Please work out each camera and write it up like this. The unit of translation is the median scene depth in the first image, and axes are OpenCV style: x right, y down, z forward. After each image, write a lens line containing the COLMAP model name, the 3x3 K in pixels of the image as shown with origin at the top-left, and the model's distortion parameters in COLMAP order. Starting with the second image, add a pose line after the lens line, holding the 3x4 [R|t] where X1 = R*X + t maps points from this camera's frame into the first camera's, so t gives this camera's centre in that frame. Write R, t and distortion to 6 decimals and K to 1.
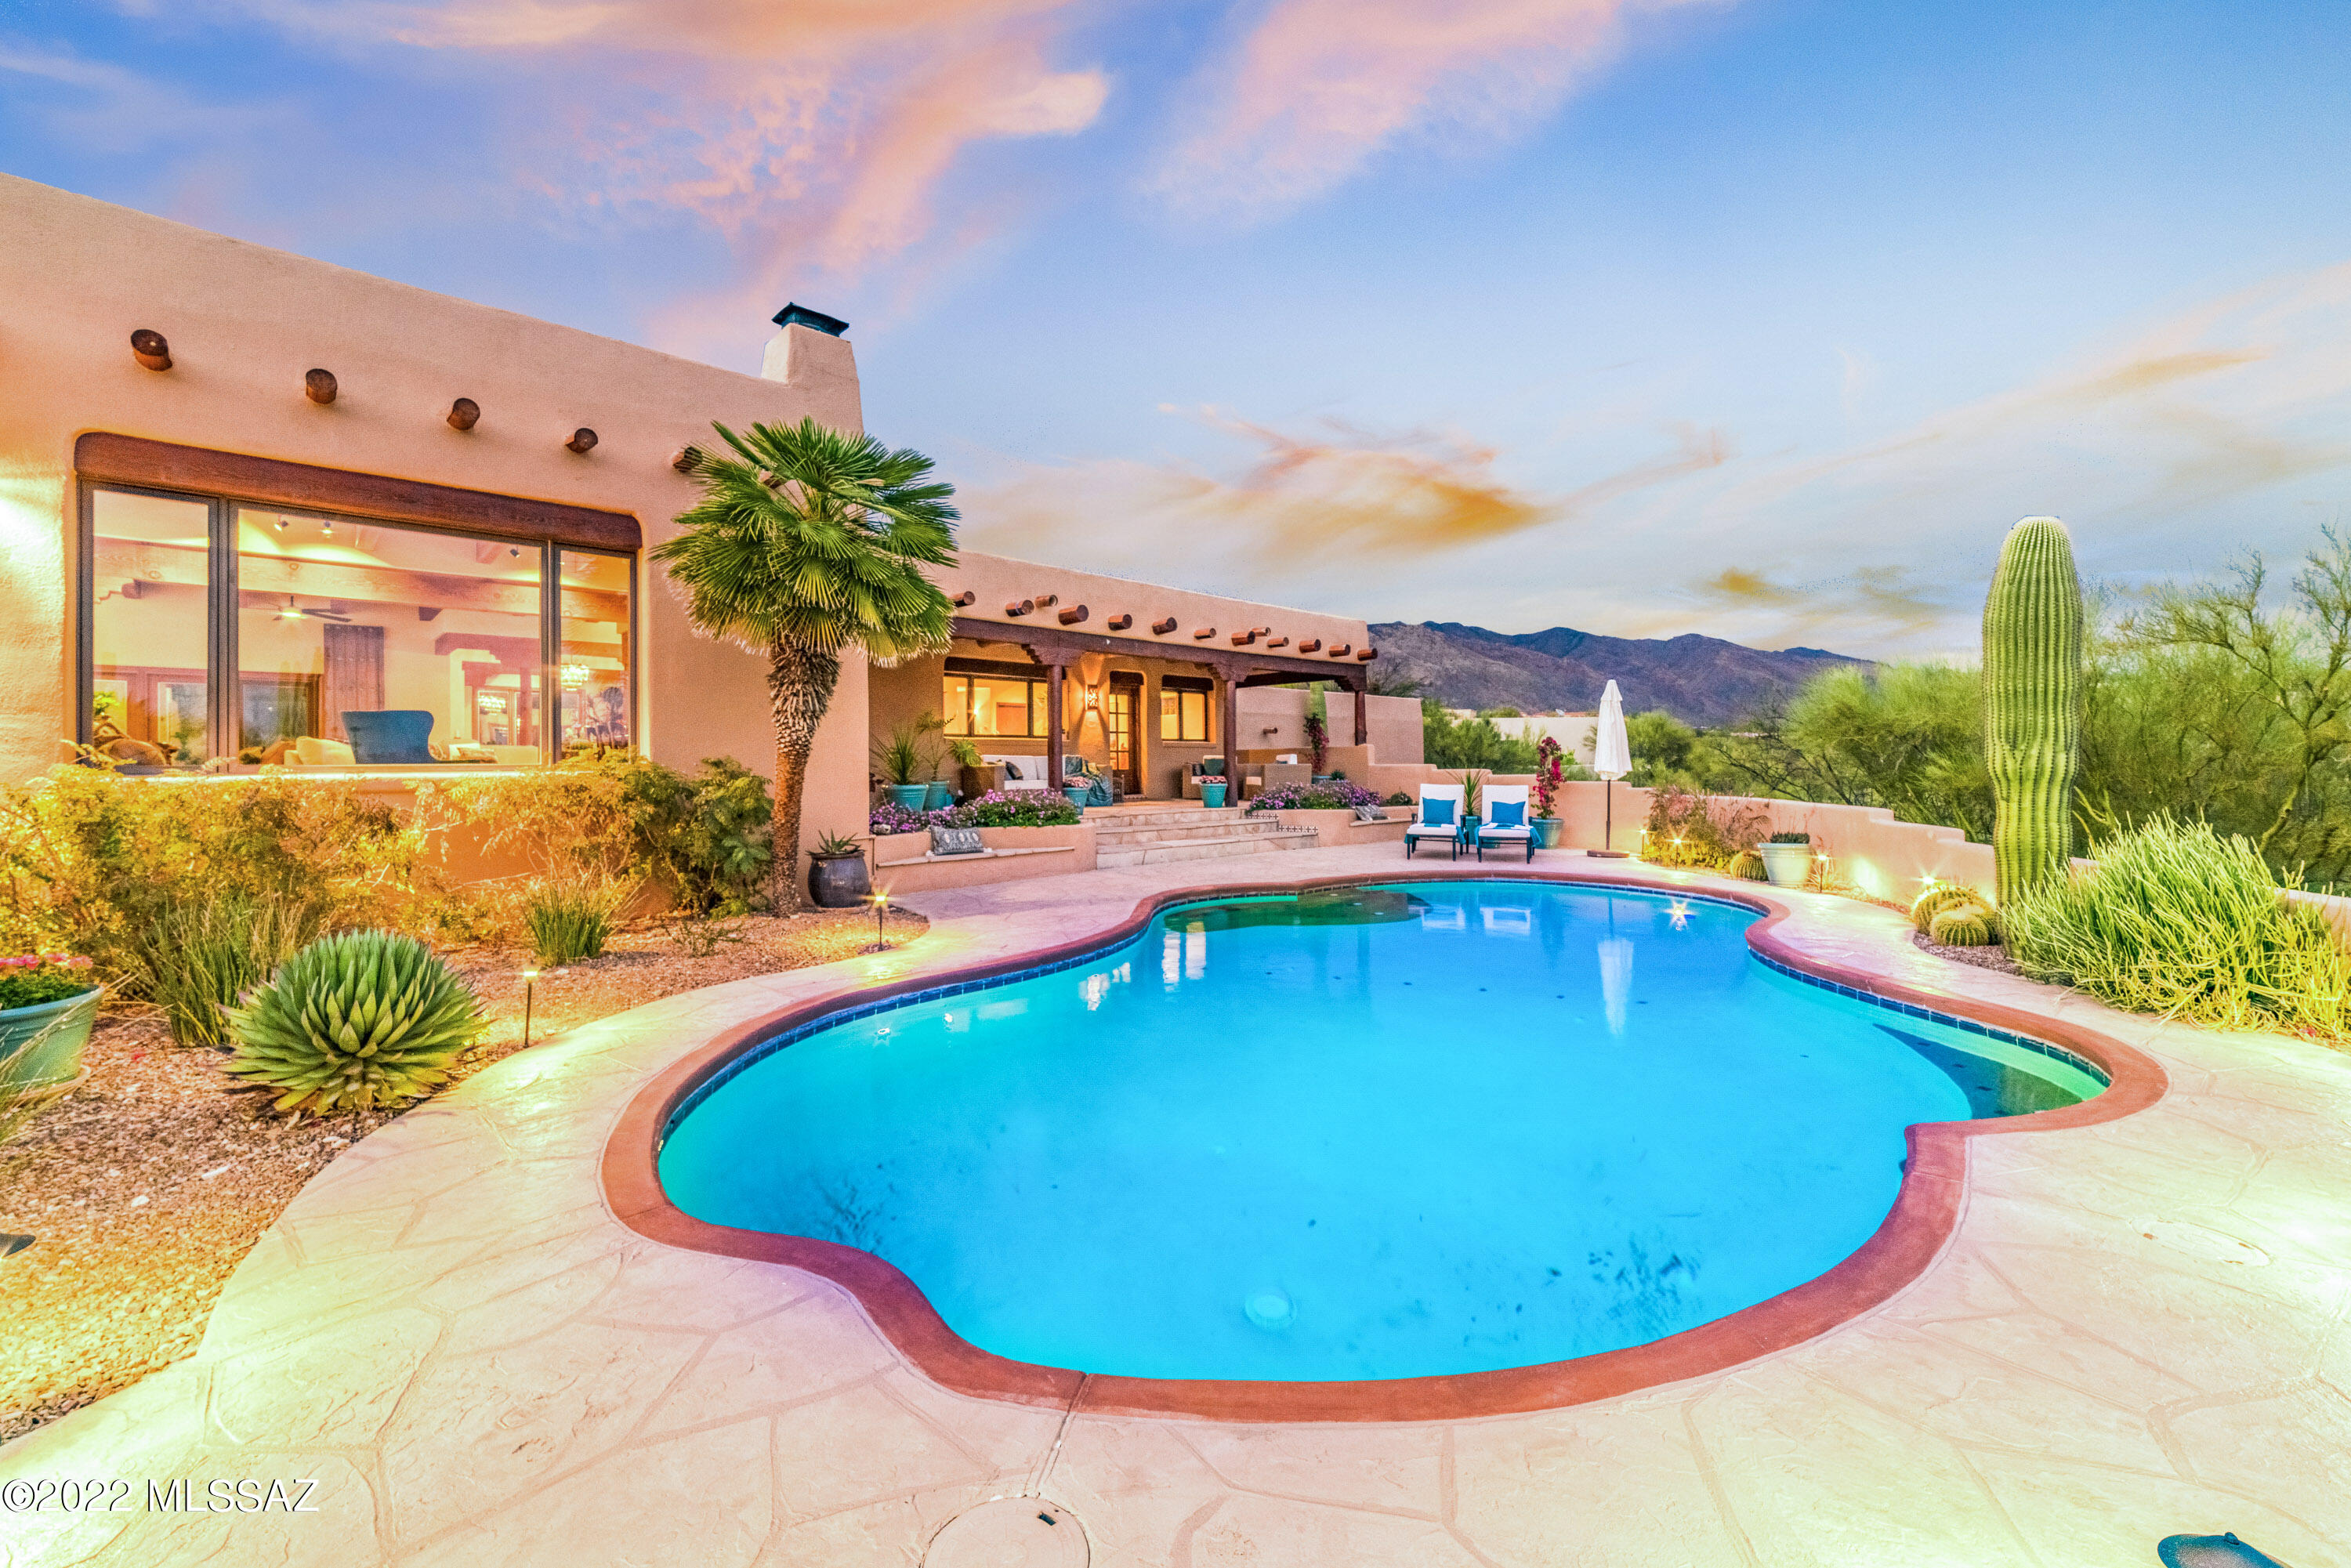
lens RADIAL K [[1068.5, 0, 1173.4], [0, 1068.5, 768.3], [0, 0, 1]] dist [0.000811, 0.000323]
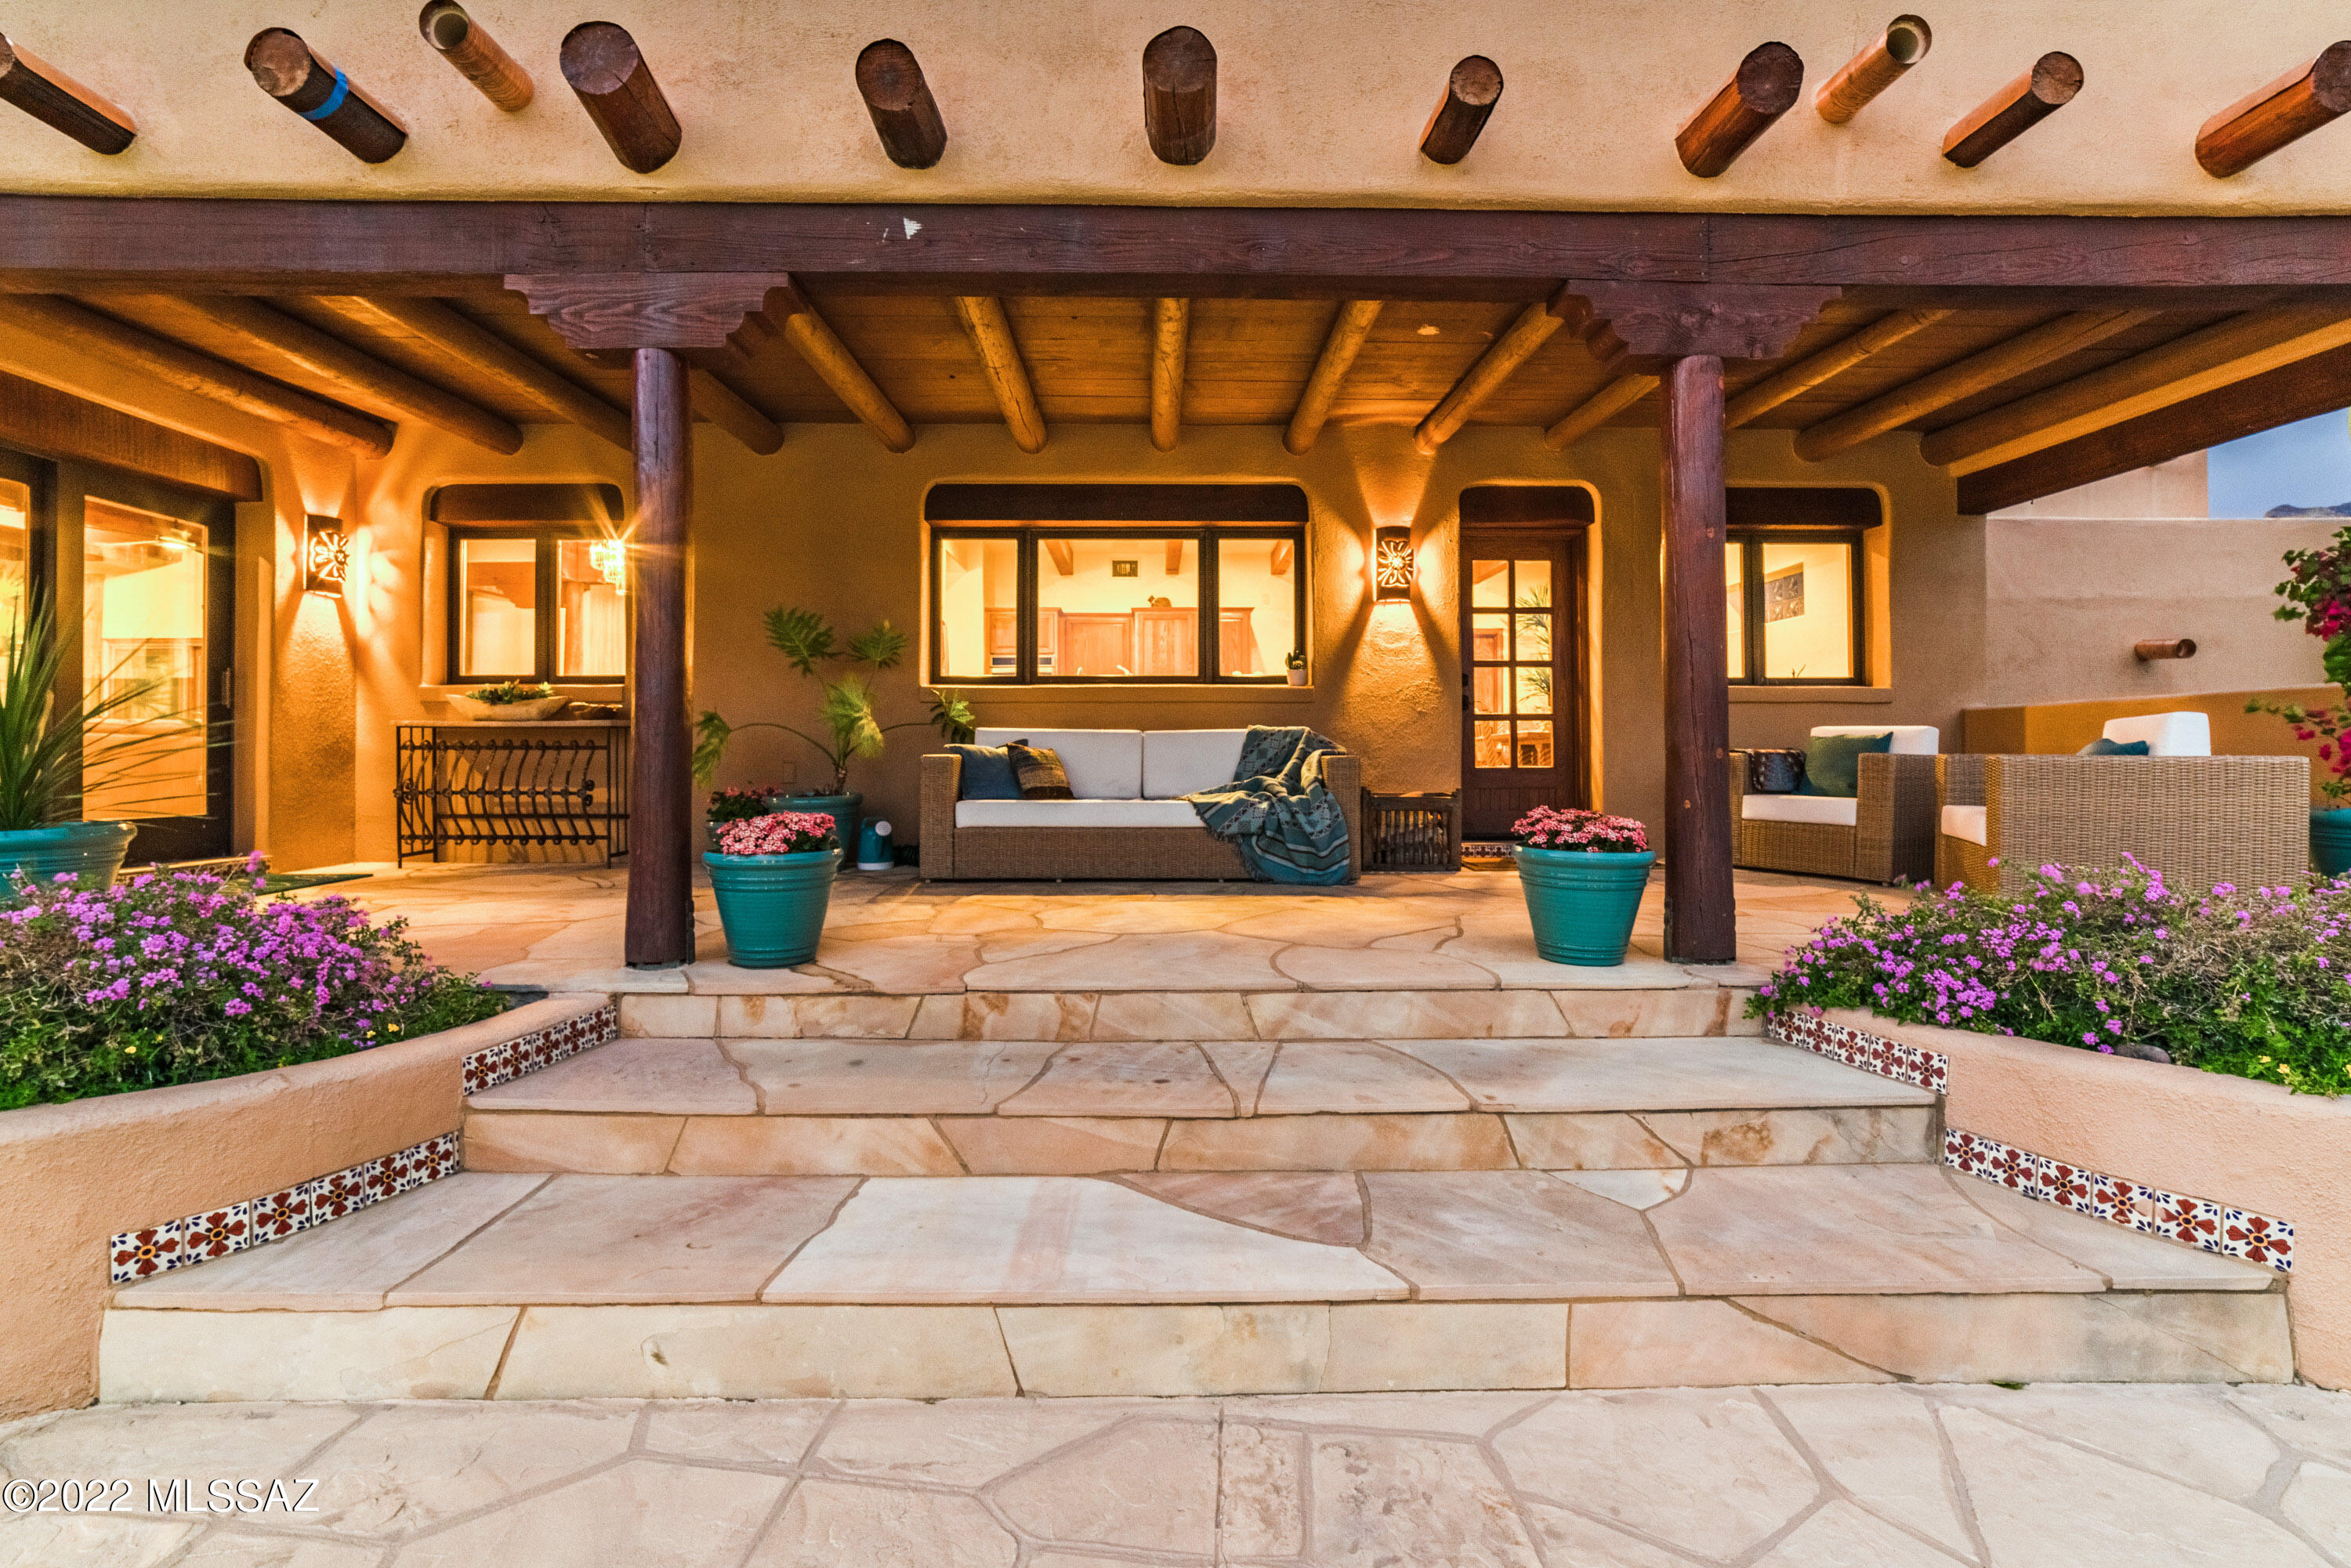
lens RADIAL K [[1068.5, 0, 1142.7], [0, 1068.5, 739.9], [0, 0, 1]] dist [0.000811, 0.000323]
pose [[0.732925, -0.009817, -0.680239, 0.097556], [-0.004820, 0.999796, -0.019622, -0.001188], [0.680292, 0.017660, 0.732728, 0.651277]]
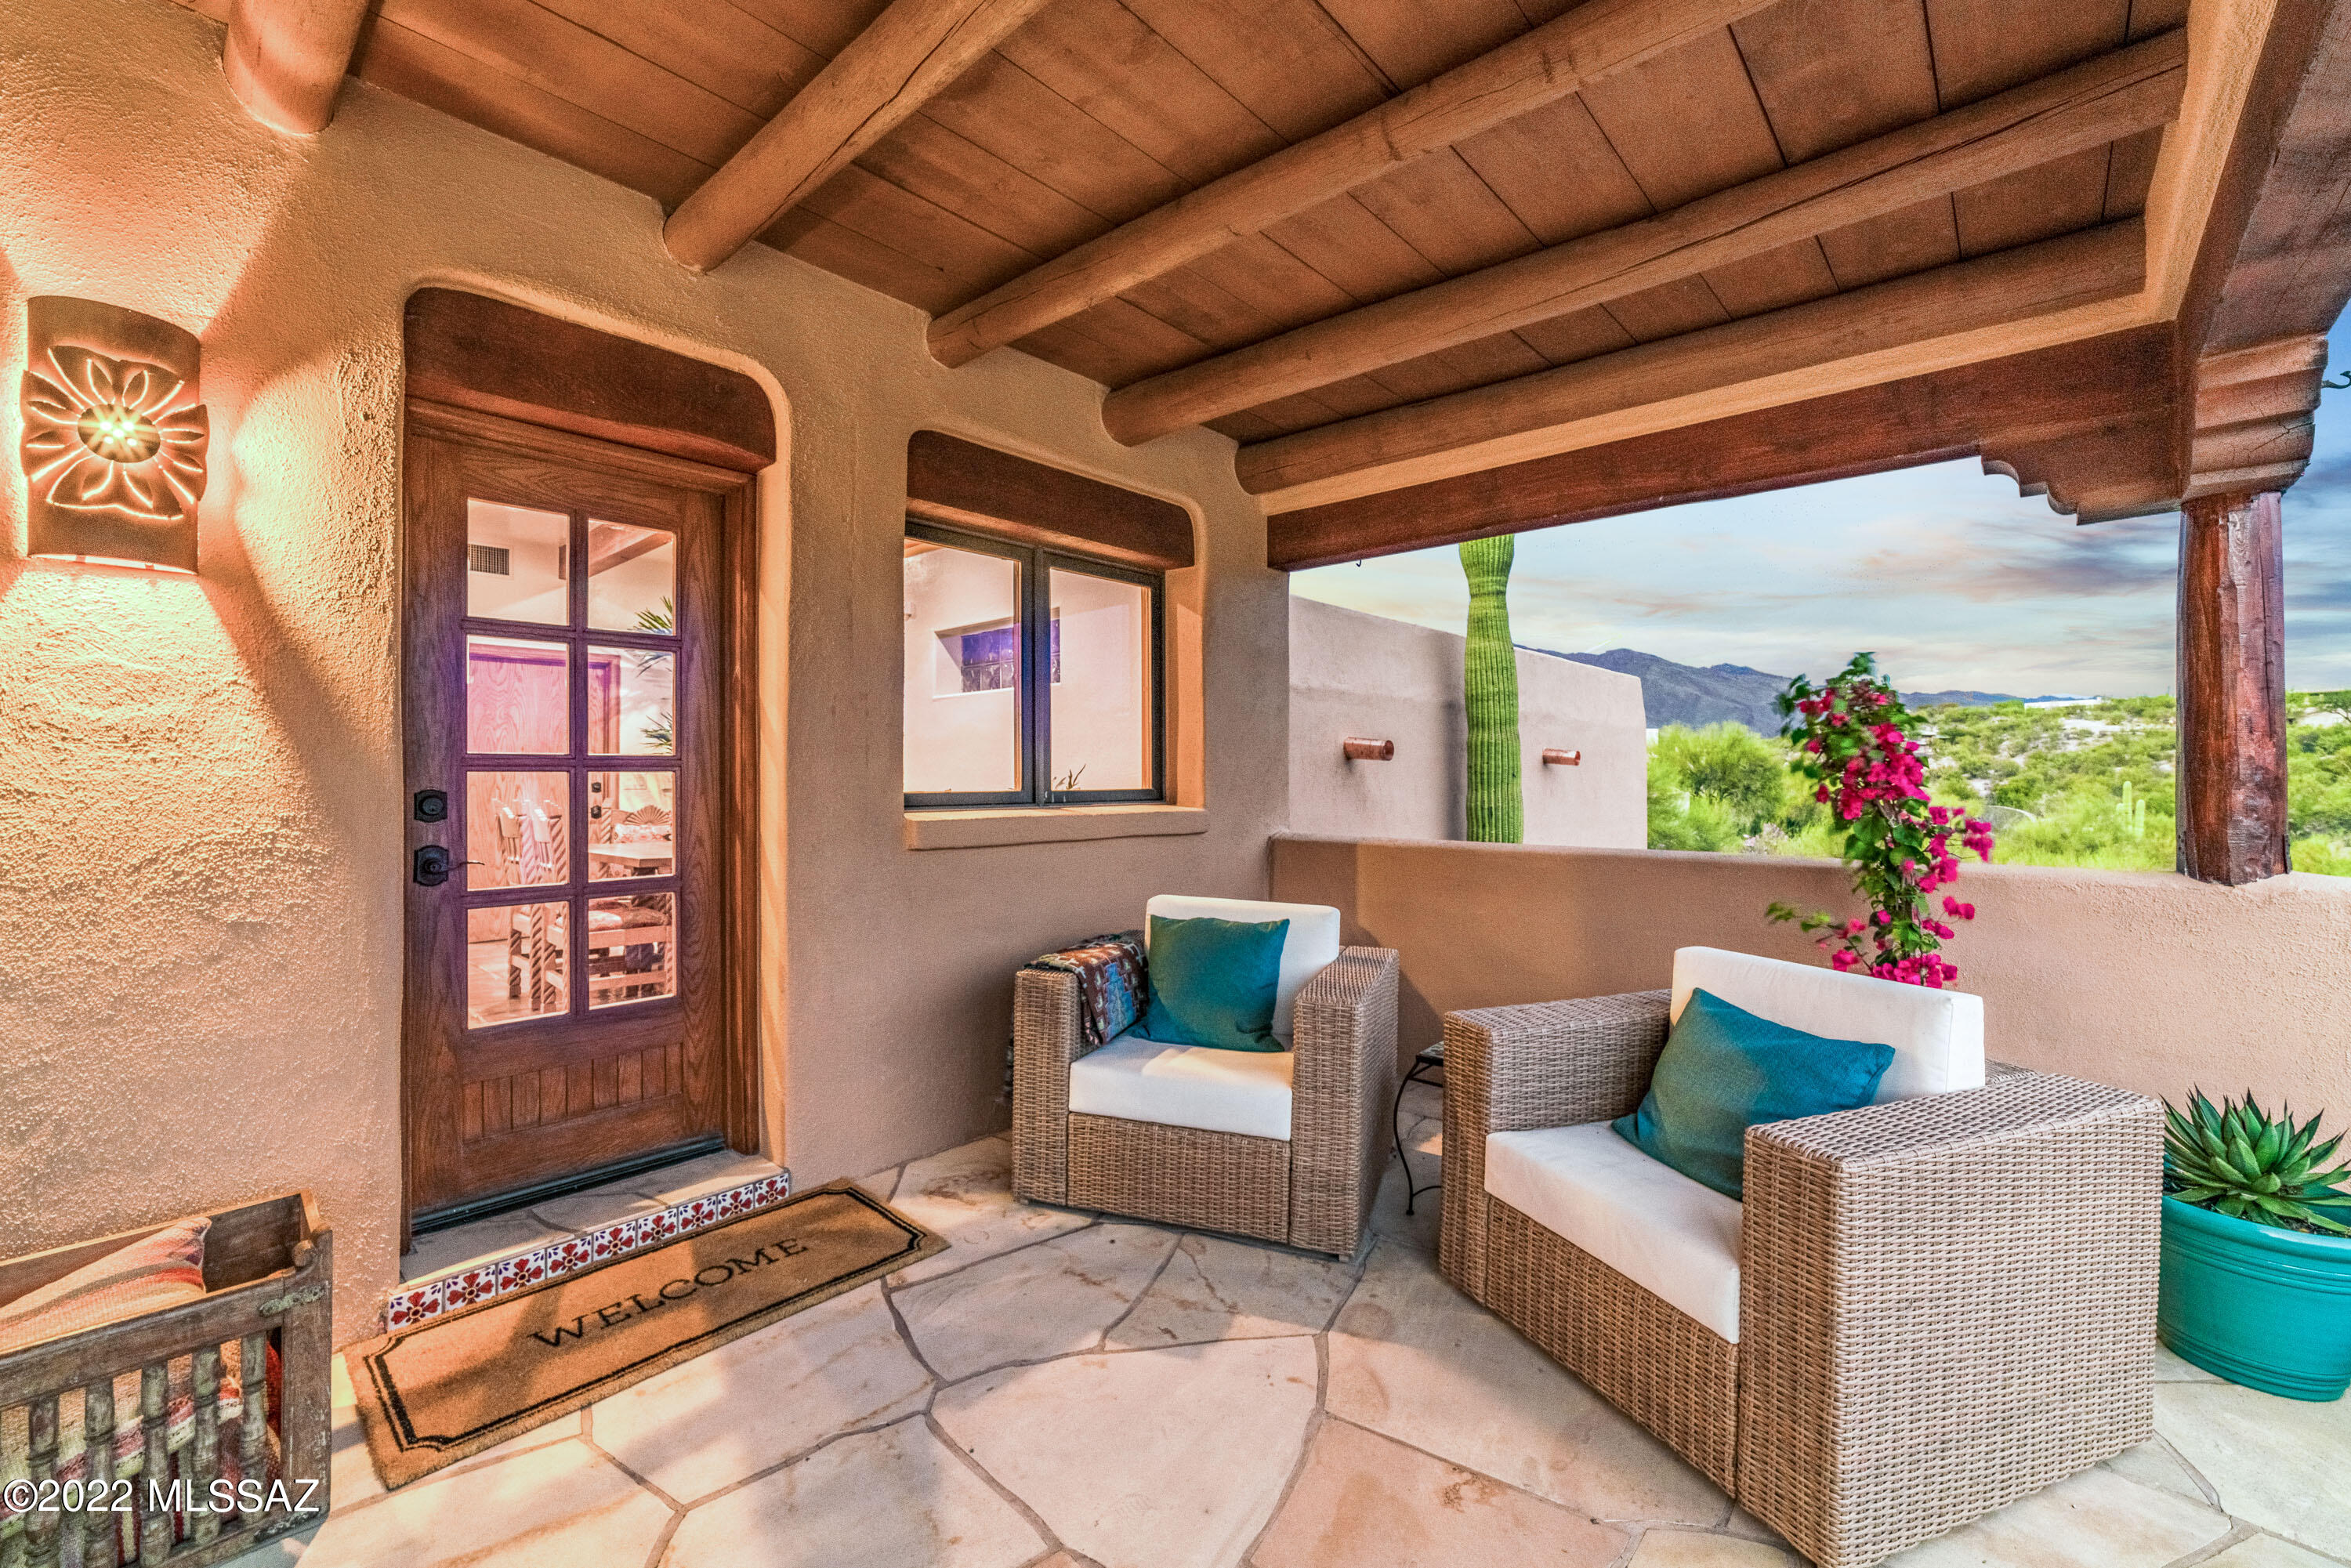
lens RADIAL K [[966.2, 0, 1164.7], [0, 966.2, 764.9], [0, 0, 1]] dist [-0.004152, -0.000326]
pose [[0.997965, 0.006170, 0.063459, 0.020704], [-0.005471, 0.999923, -0.011179, -0.032177], [-0.063523, 0.010809, 0.997922, 0.852044]]
